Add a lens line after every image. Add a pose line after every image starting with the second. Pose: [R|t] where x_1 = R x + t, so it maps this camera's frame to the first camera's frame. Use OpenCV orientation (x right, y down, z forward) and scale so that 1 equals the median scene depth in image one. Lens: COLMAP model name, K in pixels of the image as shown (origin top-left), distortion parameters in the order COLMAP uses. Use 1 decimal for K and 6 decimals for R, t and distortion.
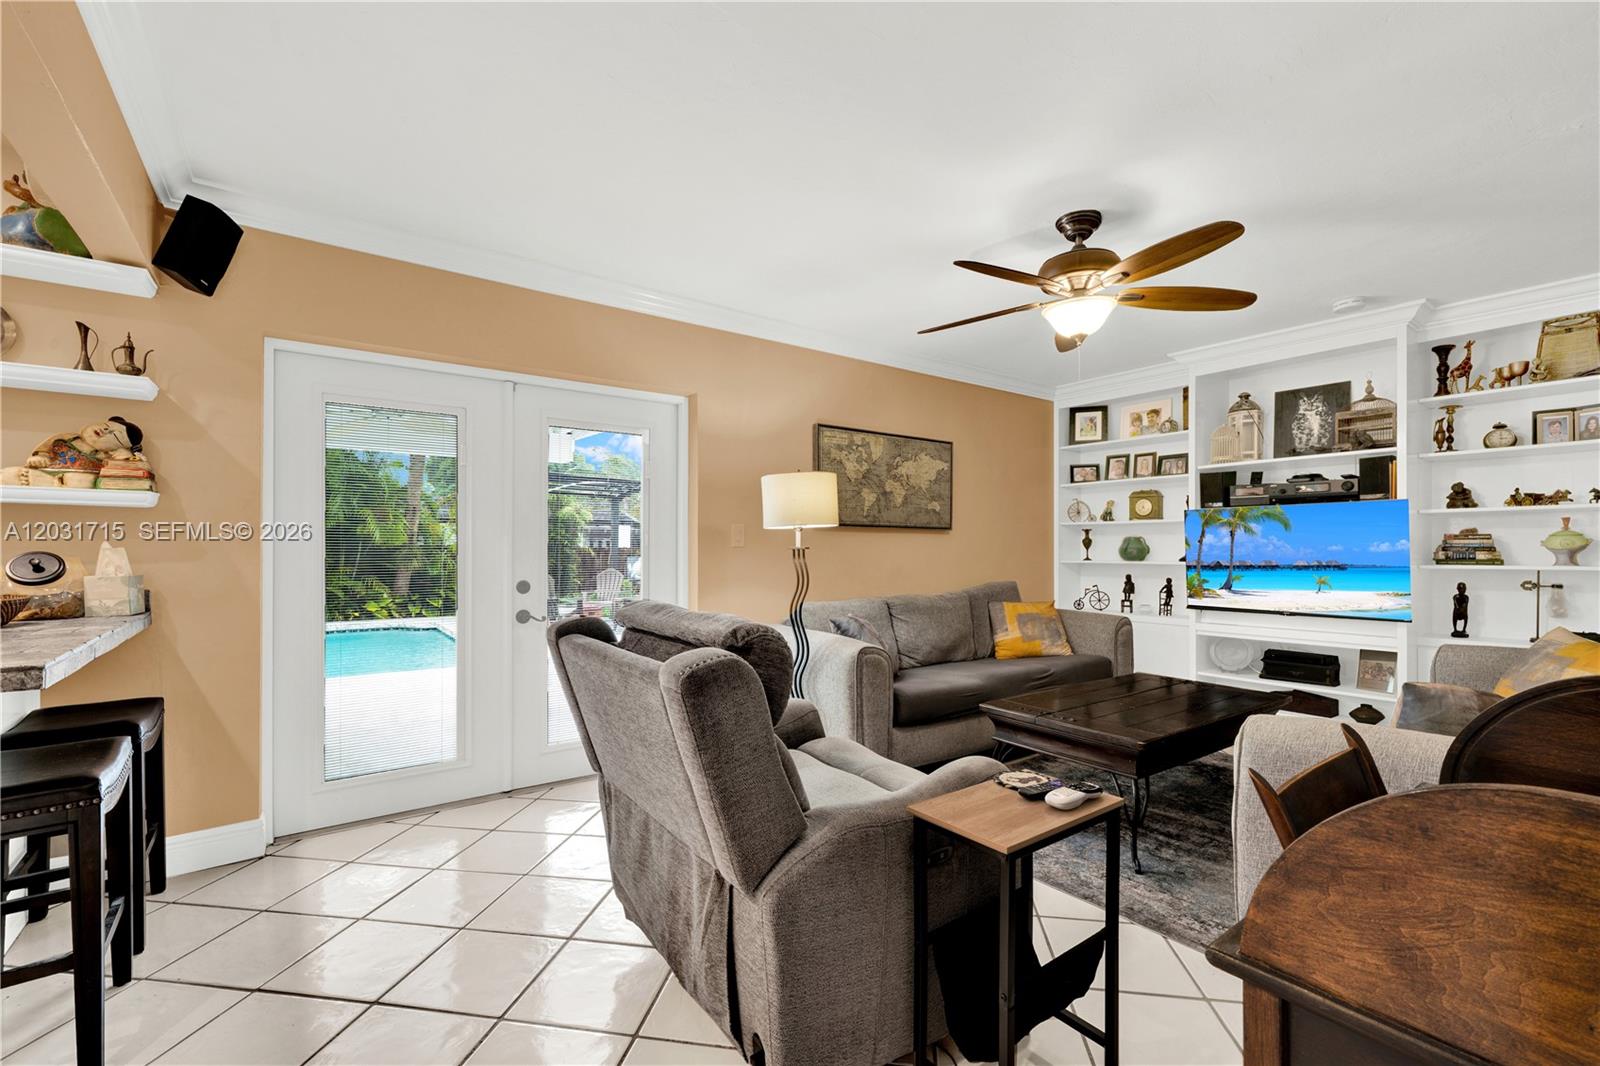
lens RADIAL K [[684.3, 0, 797.4], [0, 684.3, 546.1], [0, 0, 1]] dist [0.001543, -0.000589]
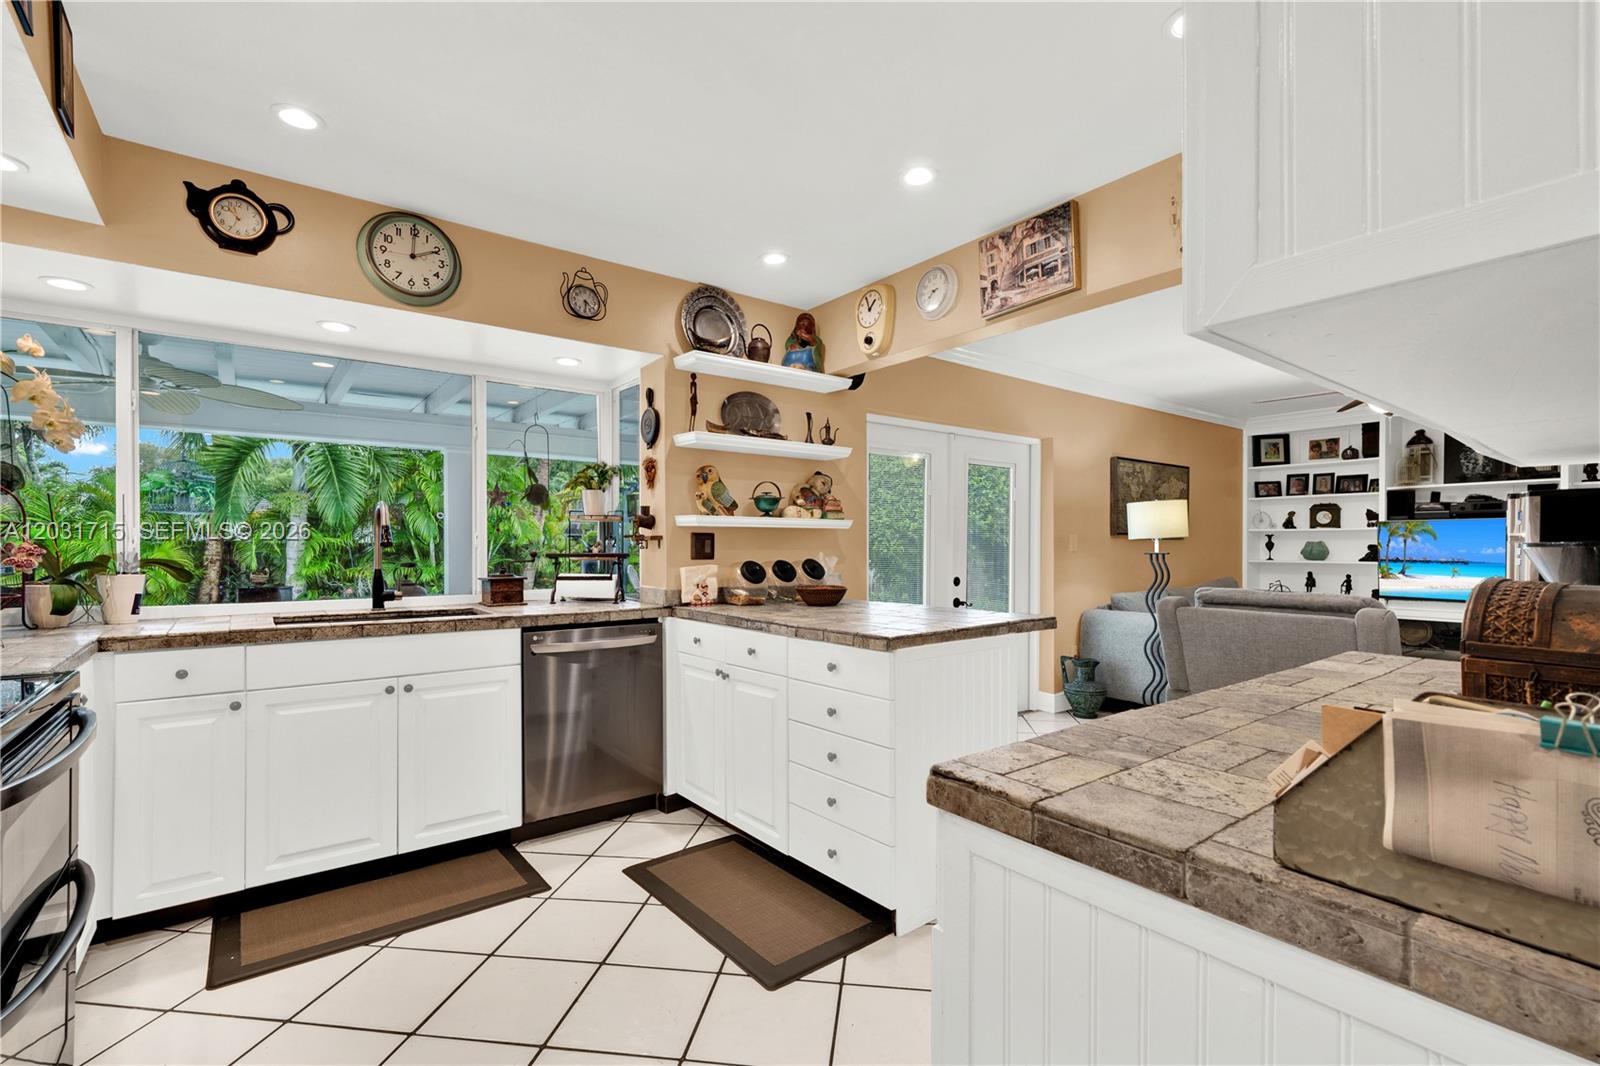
lens RADIAL K [[714.5, 0, 781.0], [0, 714.5, 553.0], [0, 0, 1]] dist [-0.010860, -0.000039]
pose [[0.999951, -0.002606, 0.009593, -0.701948], [0.002482, 0.999913, 0.012942, -0.015997], [-0.009626, -0.012918, 0.999870, -0.401999]]
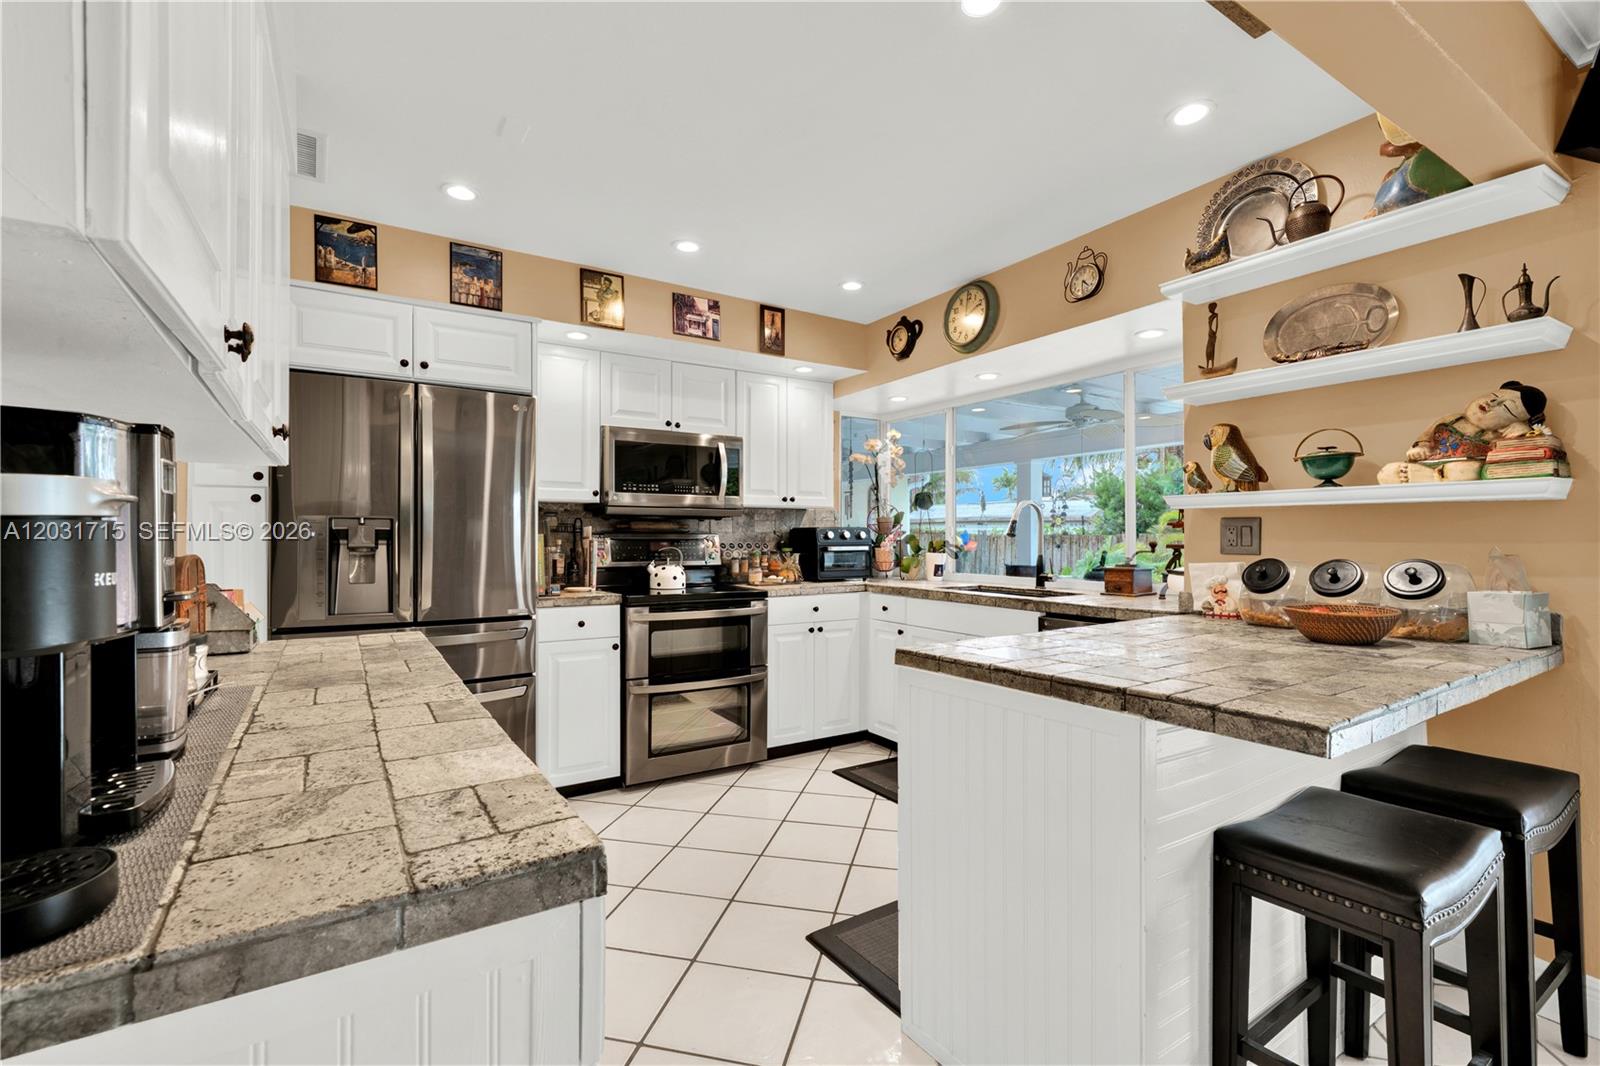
lens RADIAL K [[709.2, 0, 806.6], [0, 709.2, 536.1], [0, 0, 1]] dist [0.000352, 0.000651]
pose [[-0.062169, -0.003099, -0.998061, -0.105998], [0.005090, 0.999981, -0.003422, -0.012814], [0.998053, -0.005293, -0.062152, 0.175382]]
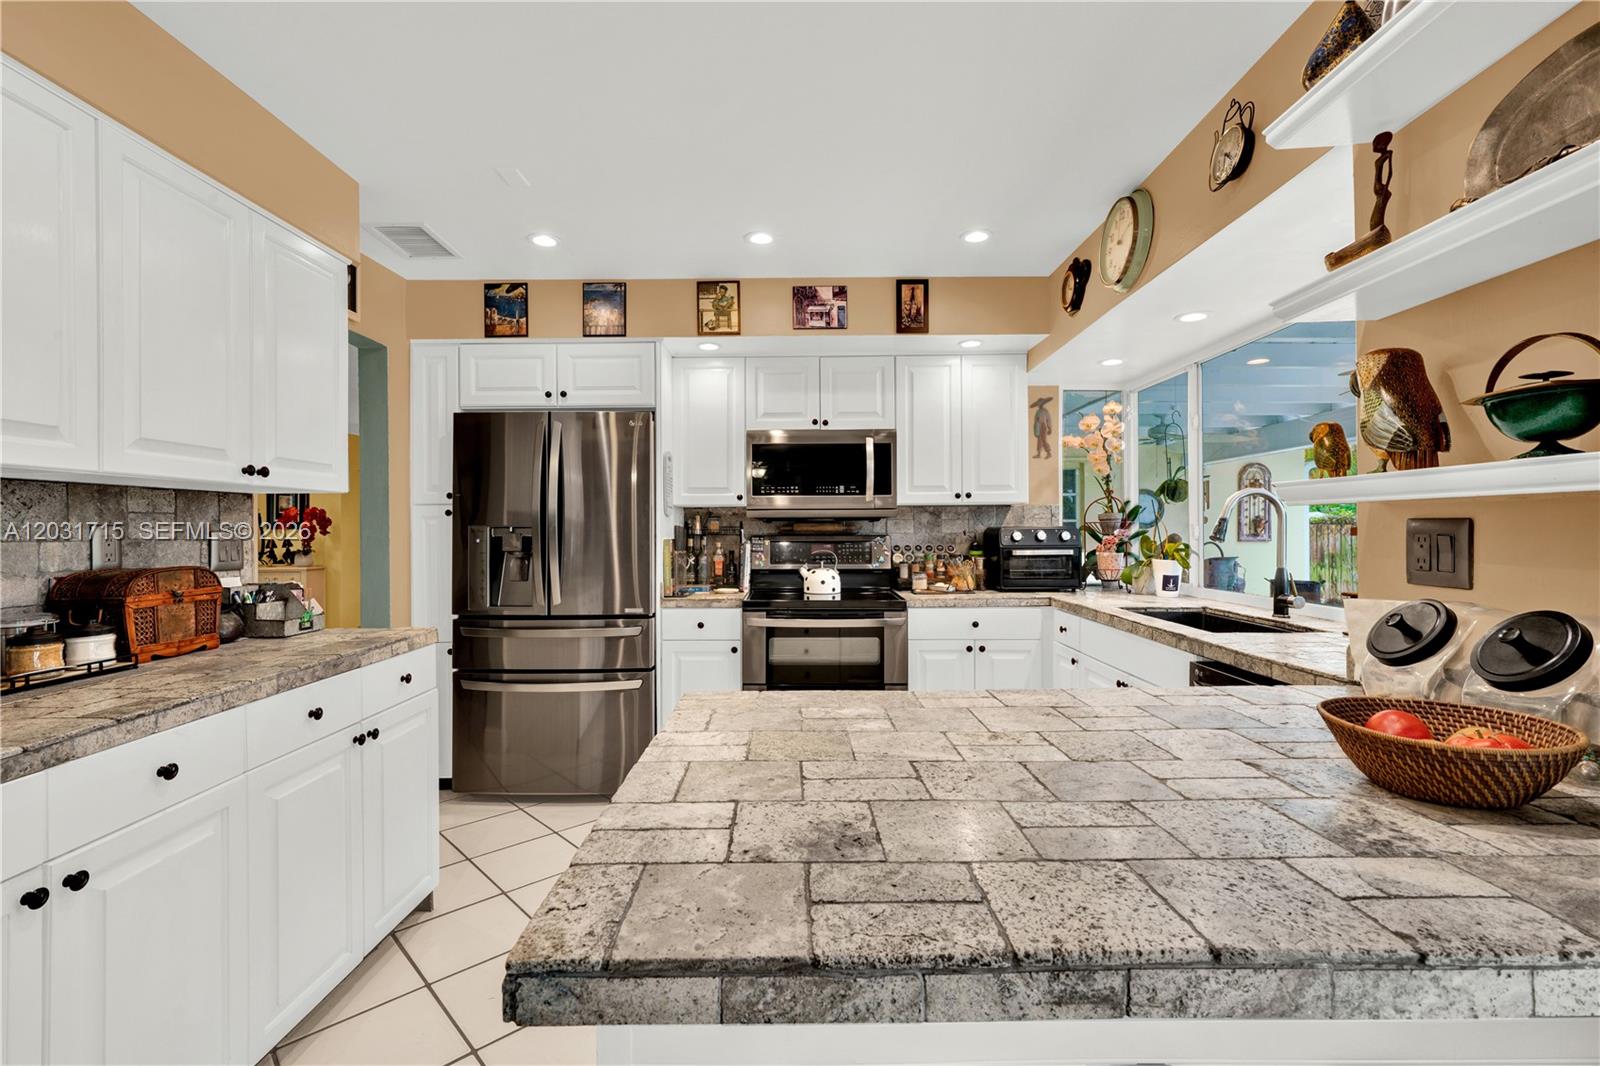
lens RADIAL K [[712.0, 0, 798.4], [0, 712.0, 530.2], [0, 0, 1]] dist [0.000453, 0.000001]
pose [[-0.597652, 0.001568, -0.801754, -0.314287], [0.009256, 0.999945, -0.004944, -0.025136], [0.801702, -0.010376, -0.597634, 0.497026]]
